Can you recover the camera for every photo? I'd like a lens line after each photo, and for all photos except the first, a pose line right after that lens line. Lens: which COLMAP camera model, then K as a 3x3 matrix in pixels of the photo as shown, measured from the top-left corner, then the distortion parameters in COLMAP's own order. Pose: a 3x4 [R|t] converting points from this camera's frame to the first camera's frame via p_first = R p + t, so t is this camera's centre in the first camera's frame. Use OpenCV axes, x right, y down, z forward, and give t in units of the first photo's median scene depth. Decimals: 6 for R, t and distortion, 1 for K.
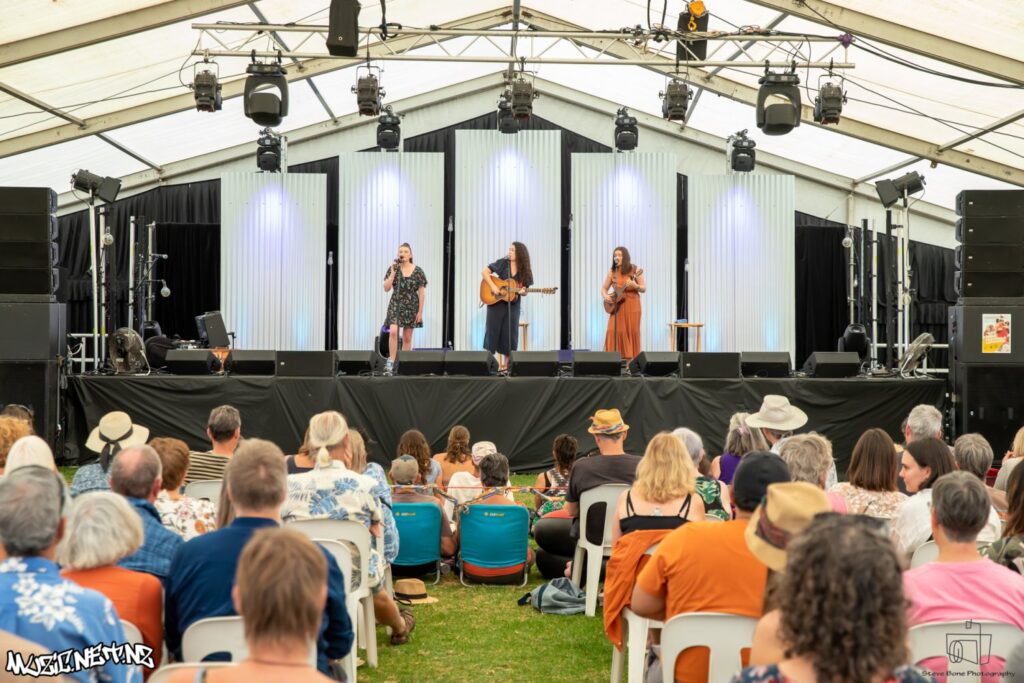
lens RADIAL K [[2307.2, 0, 493.8], [0, 2307.2, 342.4], [0, 0, 1]] dist [0.250198, -0.039850]
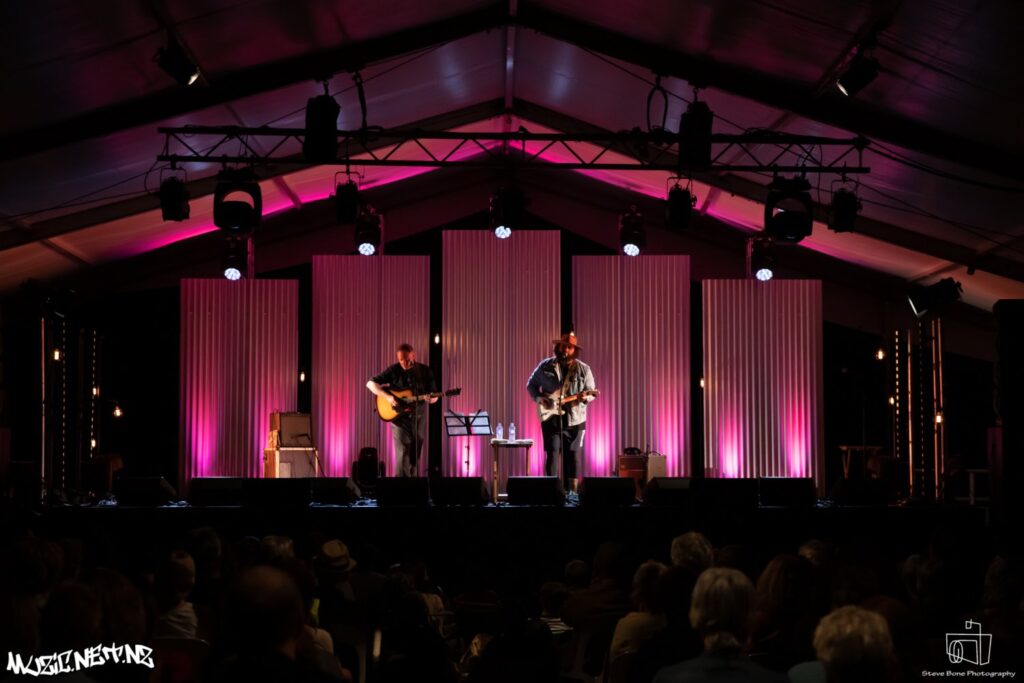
lens RADIAL K [[2995.3, 0, 512.0], [0, 2995.3, 341.5], [0, 0, 1]] dist [0.451886, -0.074837]
pose [[0.999977, -0.003960, 0.005510, 0.004179], [0.004191, 0.999084, -0.042576, 0.000579], [-0.005337, 0.042598, 0.999078, -0.173535]]
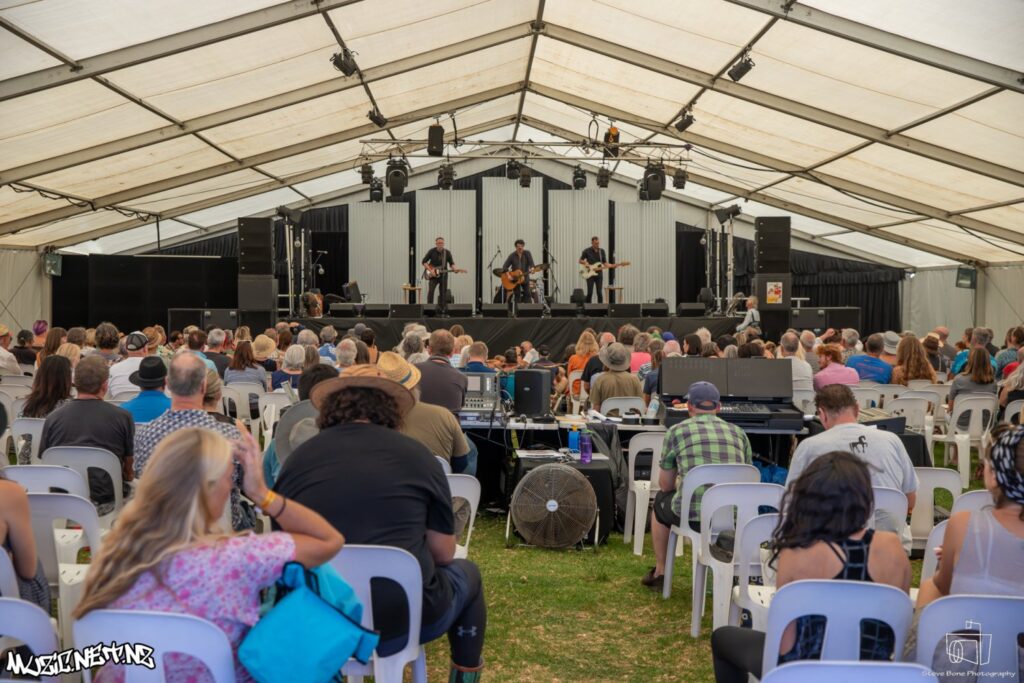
lens RADIAL K [[2307.2, 0, 493.8], [0, 2307.2, 342.4], [0, 0, 1]] dist [0.250198, -0.039850]
pose [[0.999858, -0.005792, 0.015809, -0.040417], [0.005431, 0.999724, 0.022839, -0.007431], [-0.015937, -0.022750, 0.999614, -0.839044]]
